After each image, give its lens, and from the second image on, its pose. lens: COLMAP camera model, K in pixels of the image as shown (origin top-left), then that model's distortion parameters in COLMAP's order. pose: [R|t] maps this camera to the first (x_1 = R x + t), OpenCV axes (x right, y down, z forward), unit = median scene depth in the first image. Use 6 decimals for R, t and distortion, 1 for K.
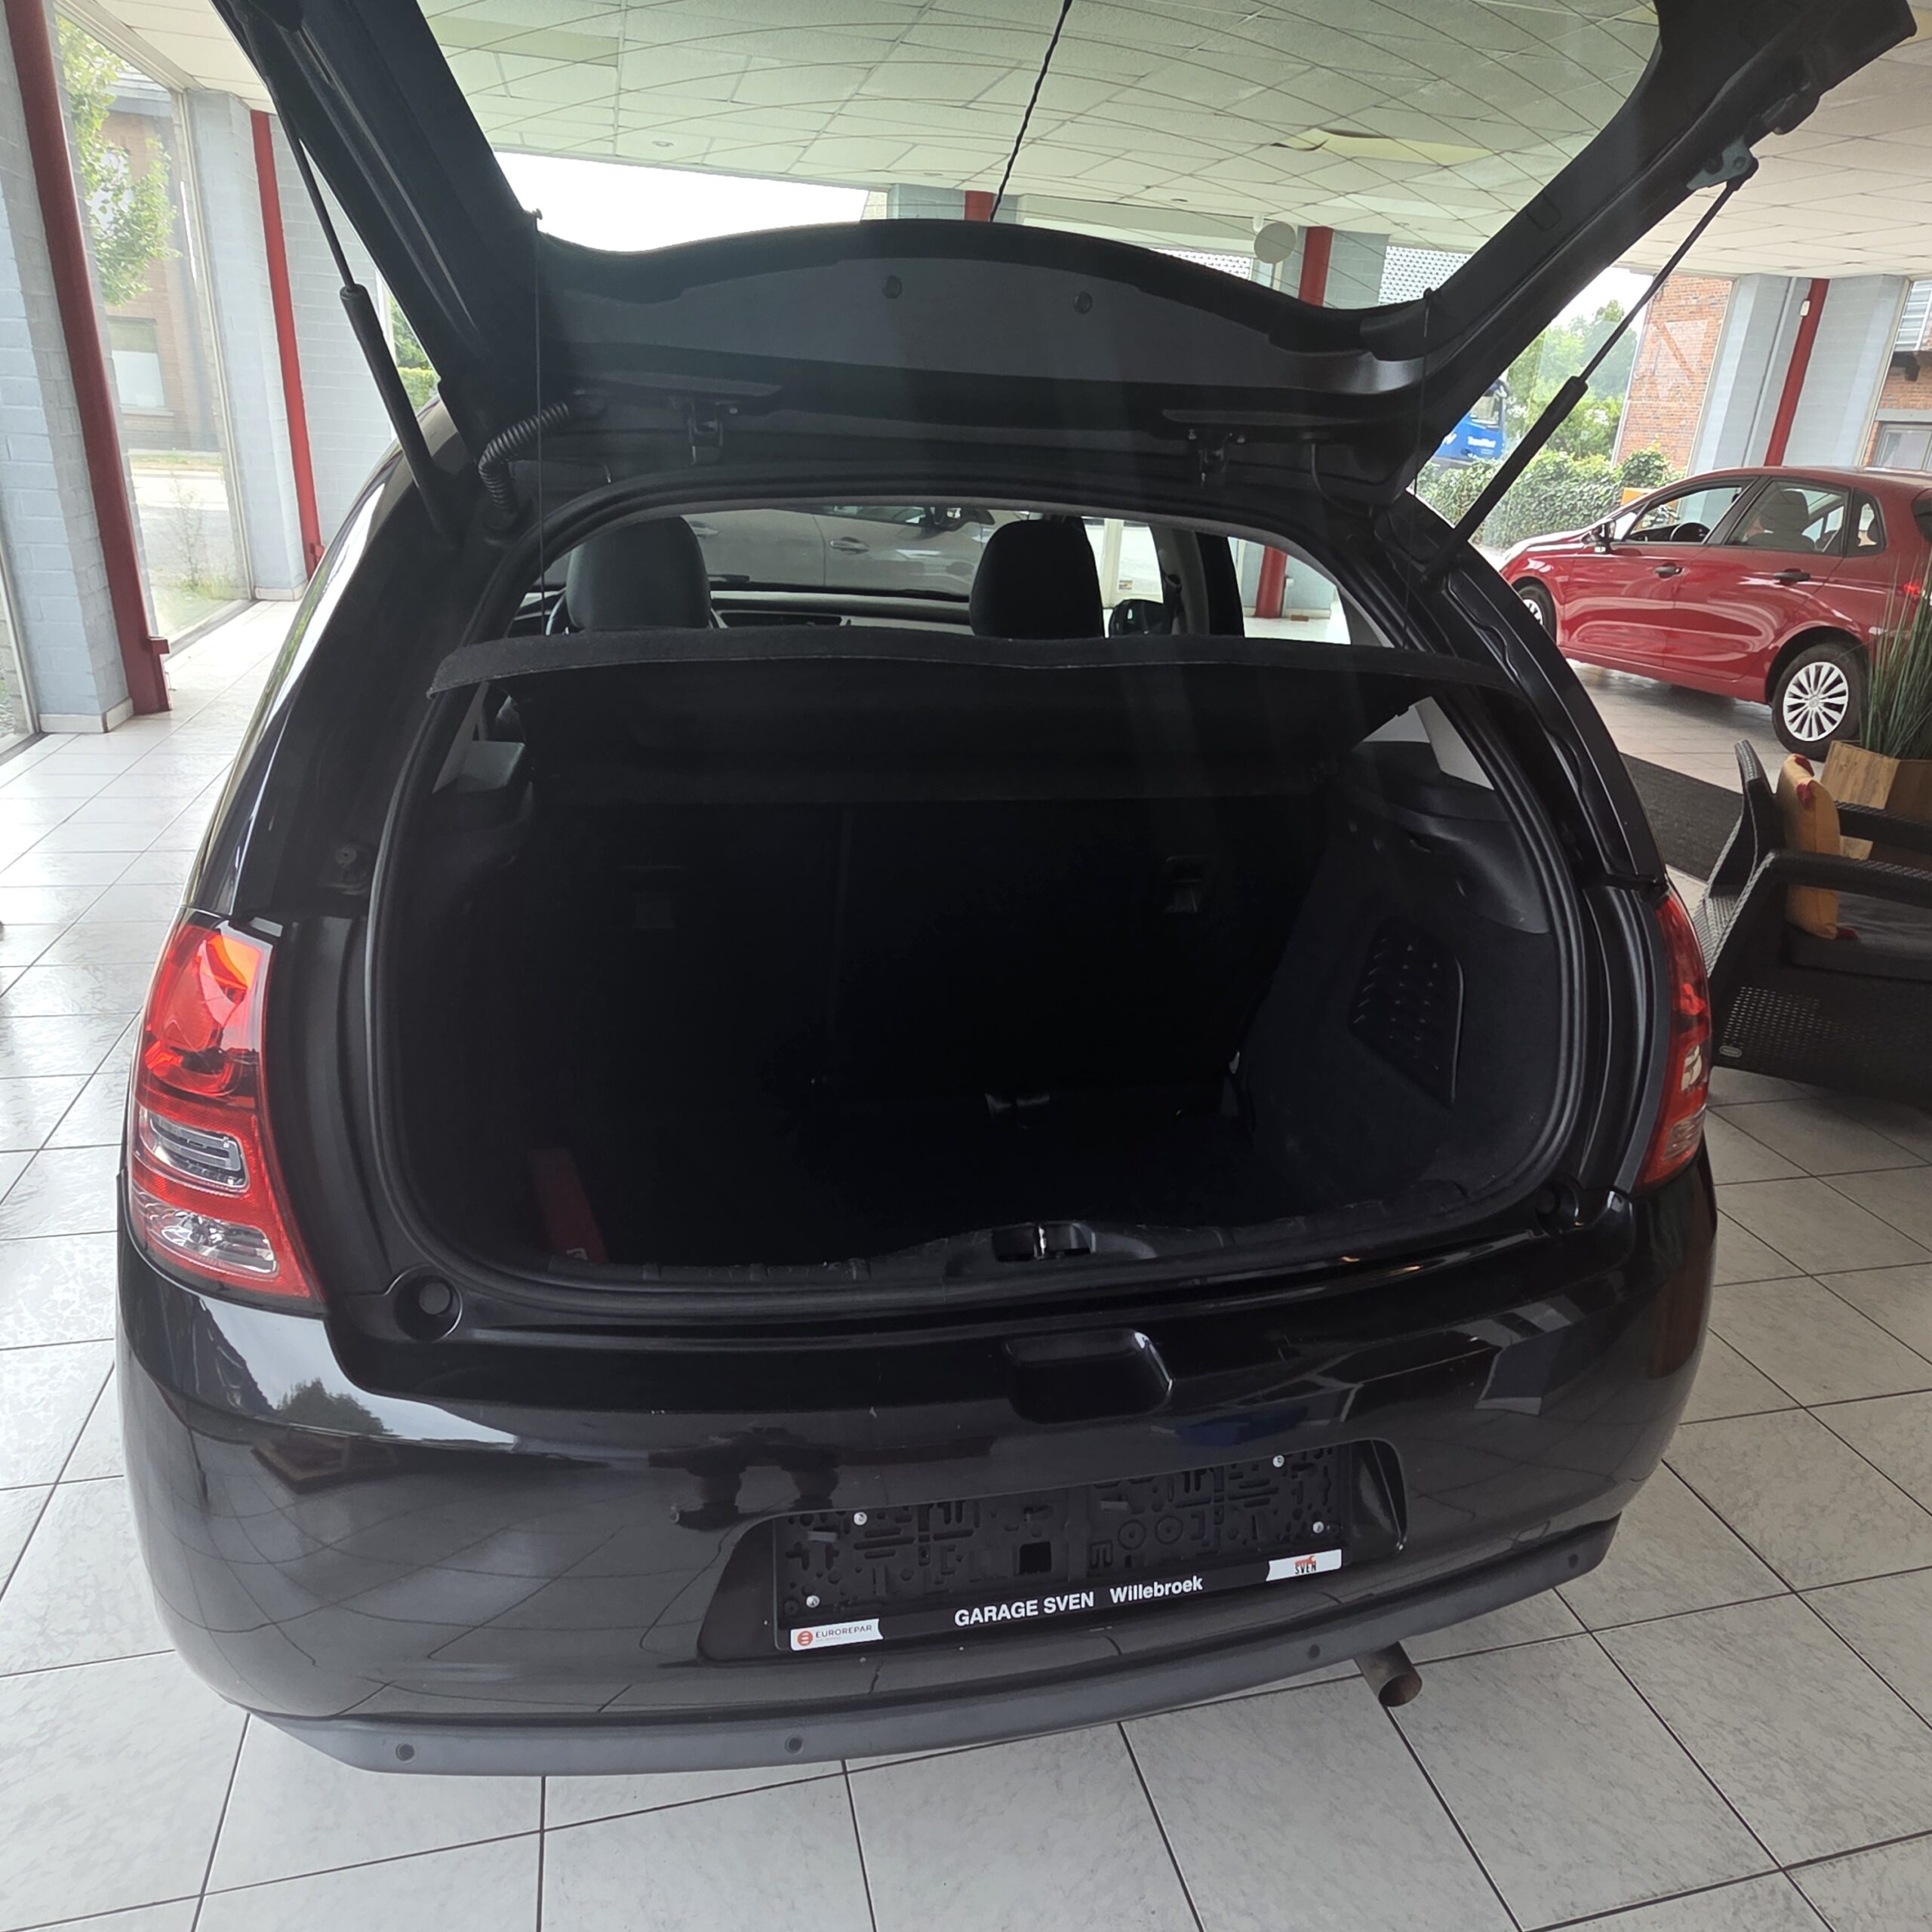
lens RADIAL K [[1366.8, 0, 981.9], [0, 1366.8, 975.3], [0, 0, 1]] dist [0.005116, -0.003464]
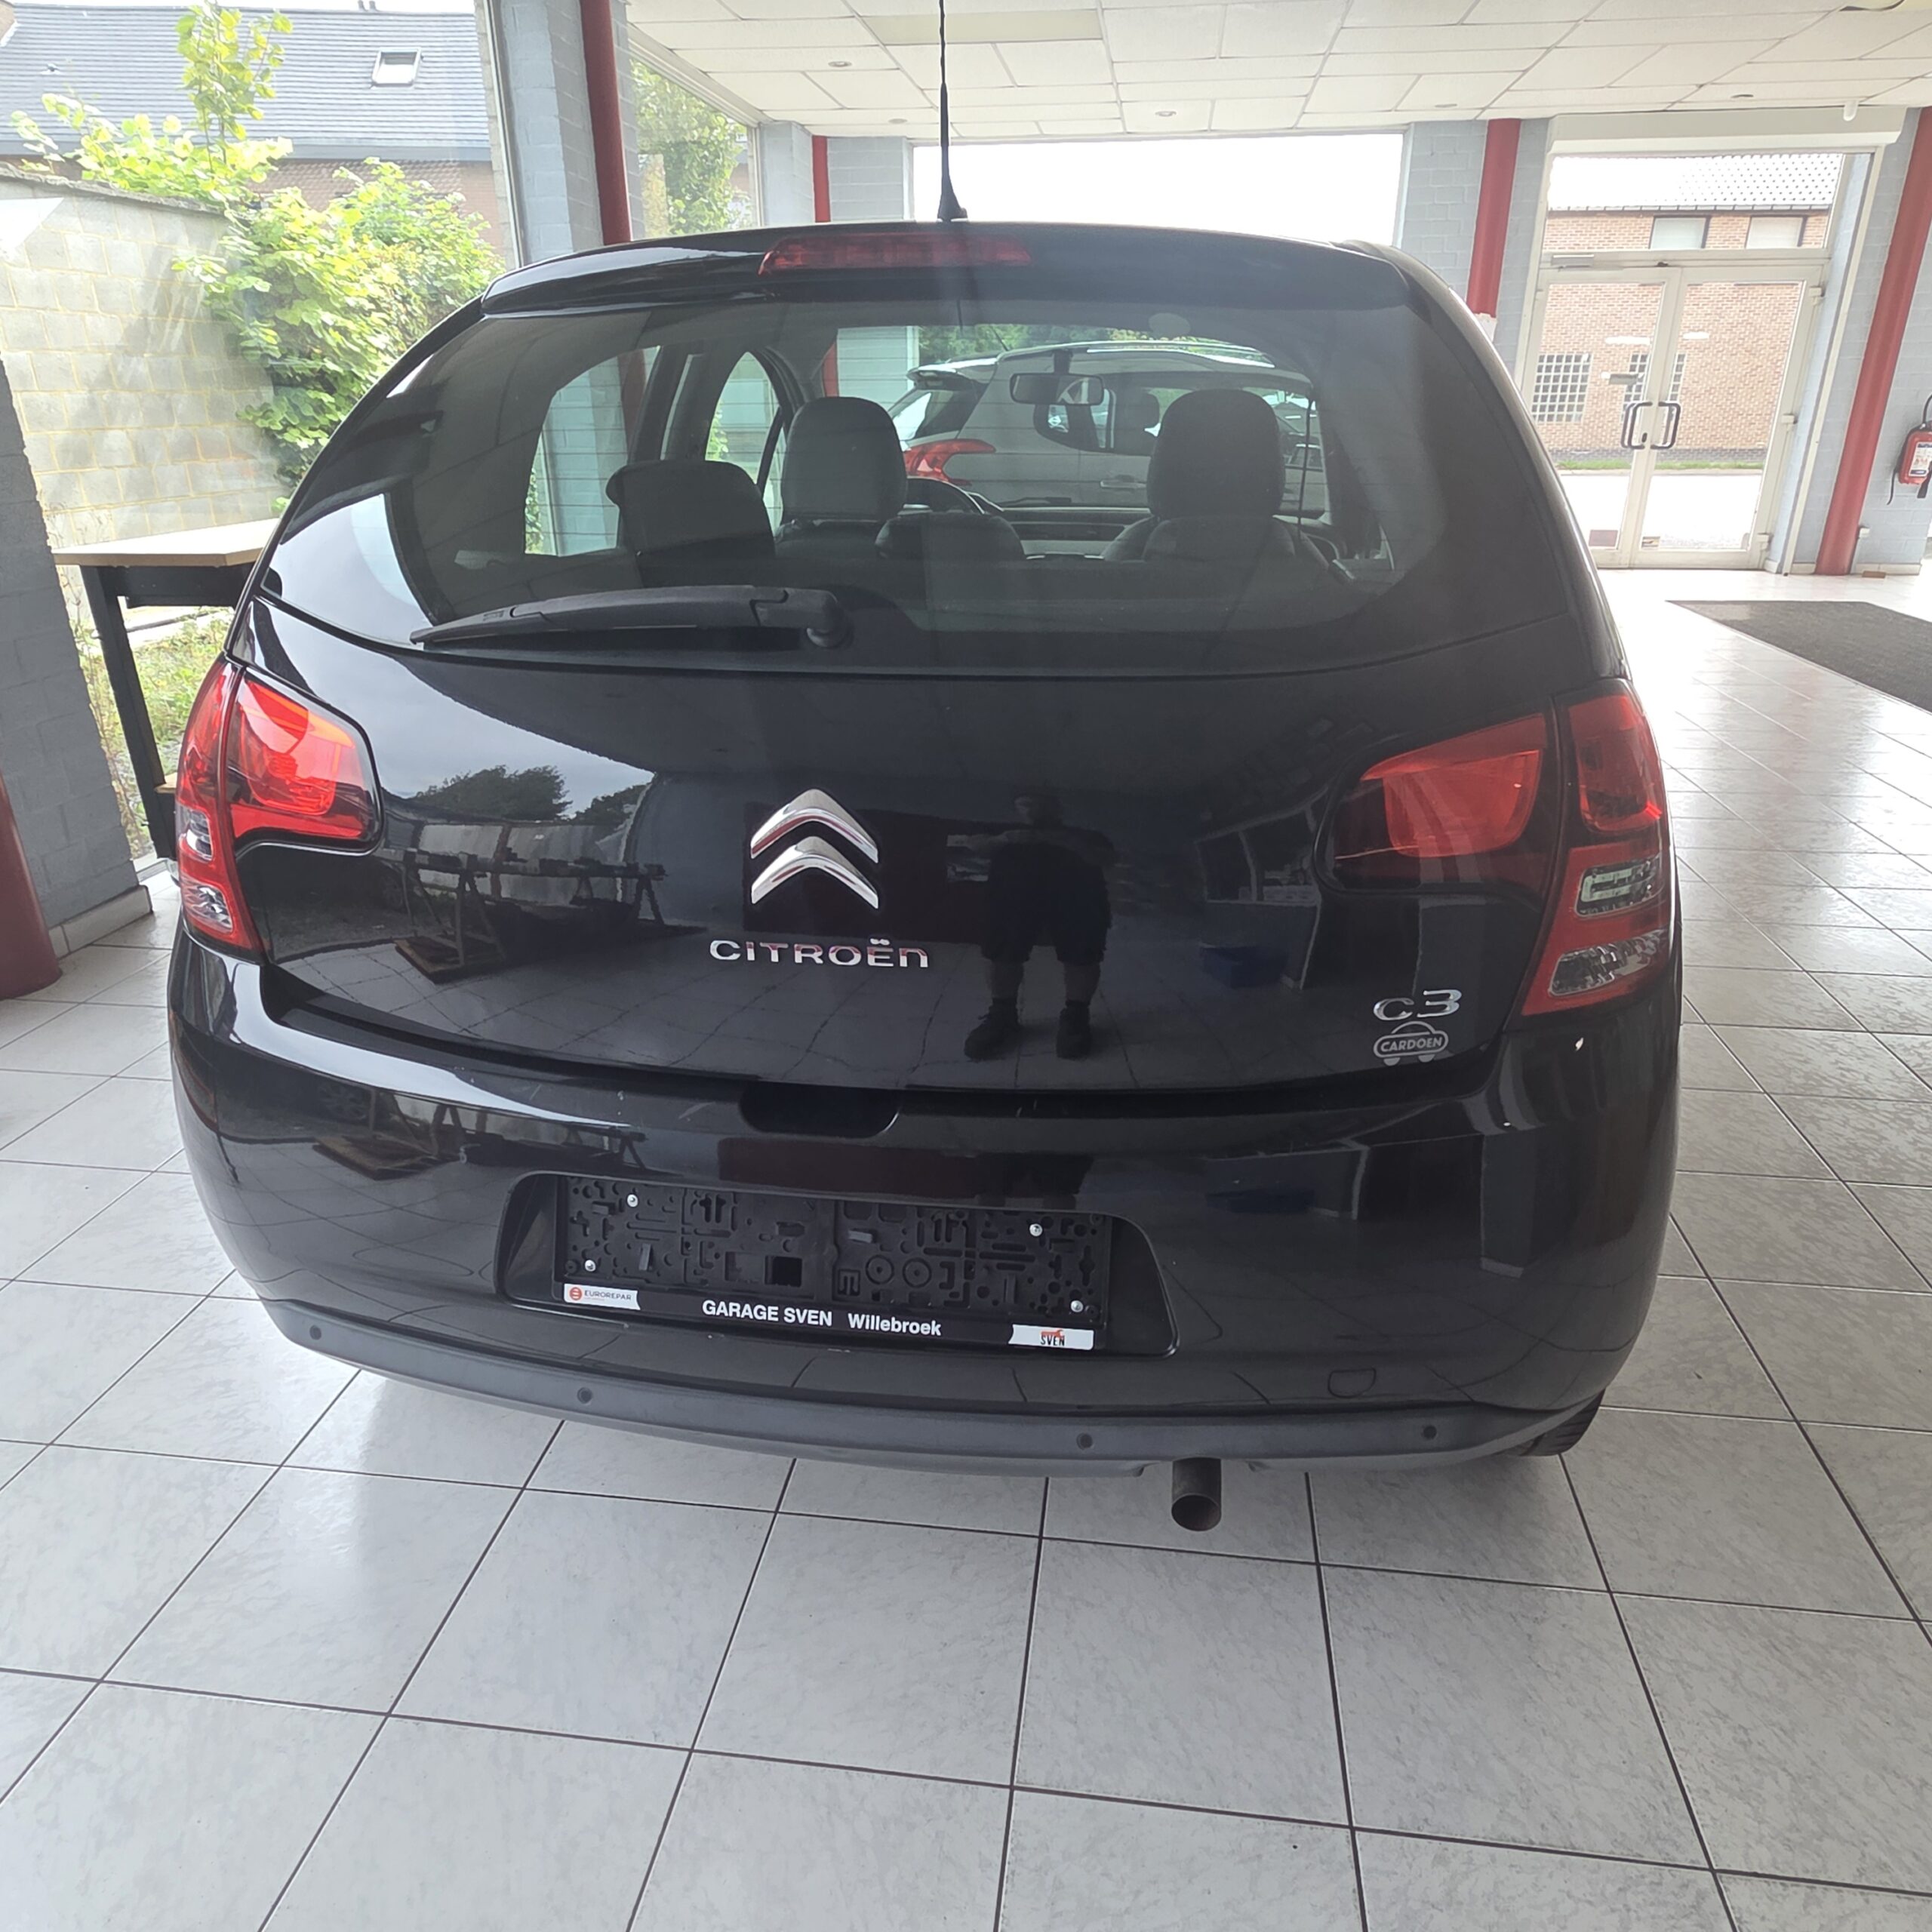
lens RADIAL K [[1366.8, 0, 970.8], [0, 1366.8, 975.6], [0, 0, 1]] dist [0.005116, -0.003464]
pose [[0.926418, 0.087785, -0.366120, 0.520025], [-0.084498, 0.996109, 0.025029, 0.147598], [0.366893, 0.007749, 0.930231, 0.048980]]
